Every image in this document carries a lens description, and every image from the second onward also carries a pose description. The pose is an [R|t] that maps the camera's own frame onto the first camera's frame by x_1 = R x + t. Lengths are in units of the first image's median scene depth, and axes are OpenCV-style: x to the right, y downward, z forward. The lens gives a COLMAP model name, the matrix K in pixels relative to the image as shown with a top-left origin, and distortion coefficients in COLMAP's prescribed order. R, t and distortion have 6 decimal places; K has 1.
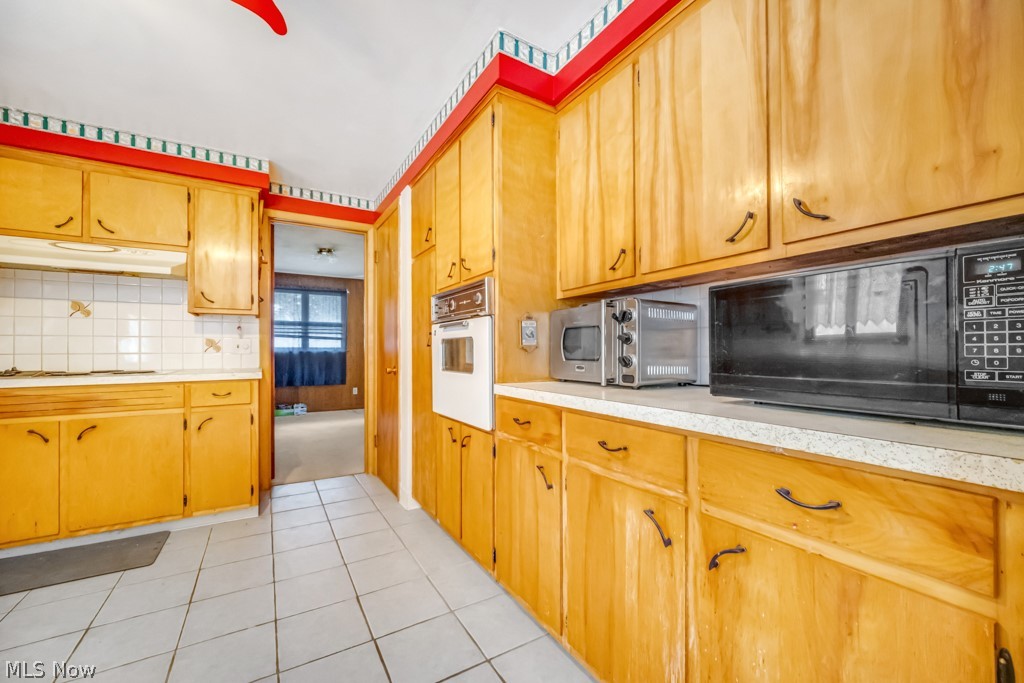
lens RADIAL K [[403.9, 0, 508.8], [0, 403.9, 347.3], [0, 0, 1]] dist [0.002176, 0.000490]
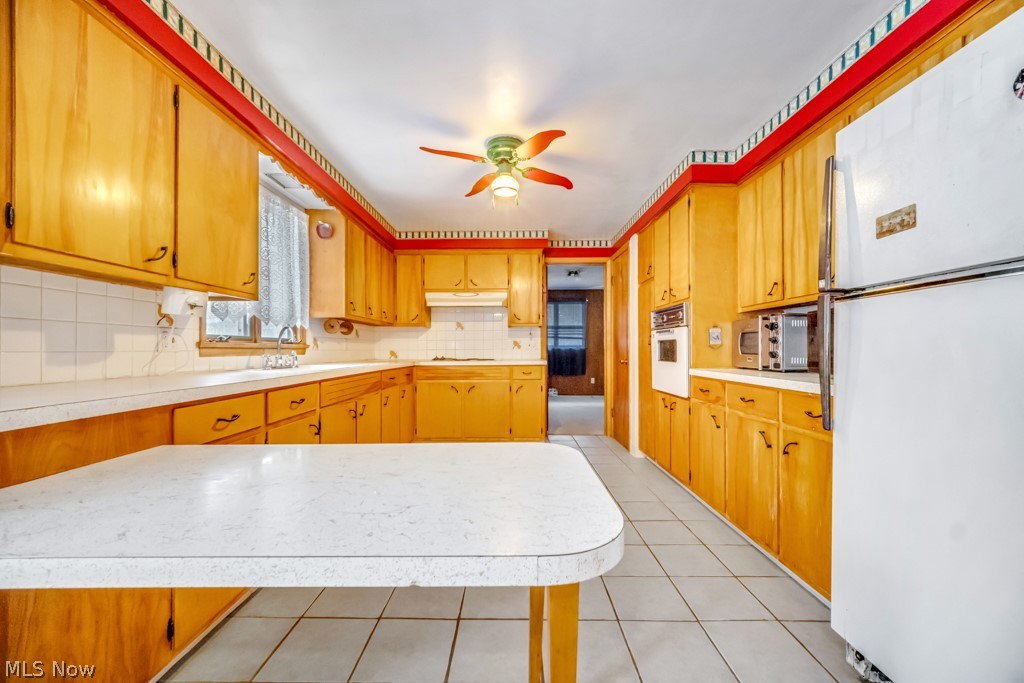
lens RADIAL K [[403.9, 0, 506.9], [0, 403.9, 348.6], [0, 0, 1]] dist [0.002176, 0.000490]
pose [[0.848137, 0.000570, -0.529776, 0.158495], [0.004655, 0.999953, 0.008529, -0.004744], [0.529756, -0.009700, 0.848095, -0.594784]]
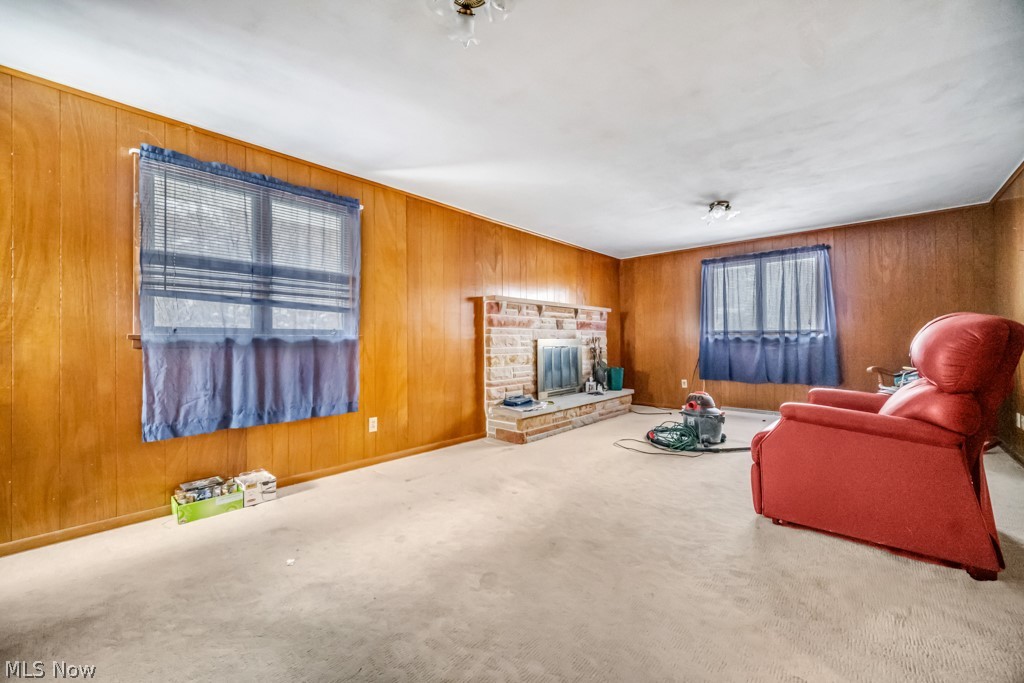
lens RADIAL K [[403.9, 0, 509.7], [0, 403.9, 341.2], [0, 0, 1]] dist [0.002176, 0.000490]
pose [[0.954744, 0.001353, 0.297425, -1.271029], [-0.003704, 0.999966, 0.007342, 0.029143], [-0.297405, -0.008111, 0.954717, 1.775459]]
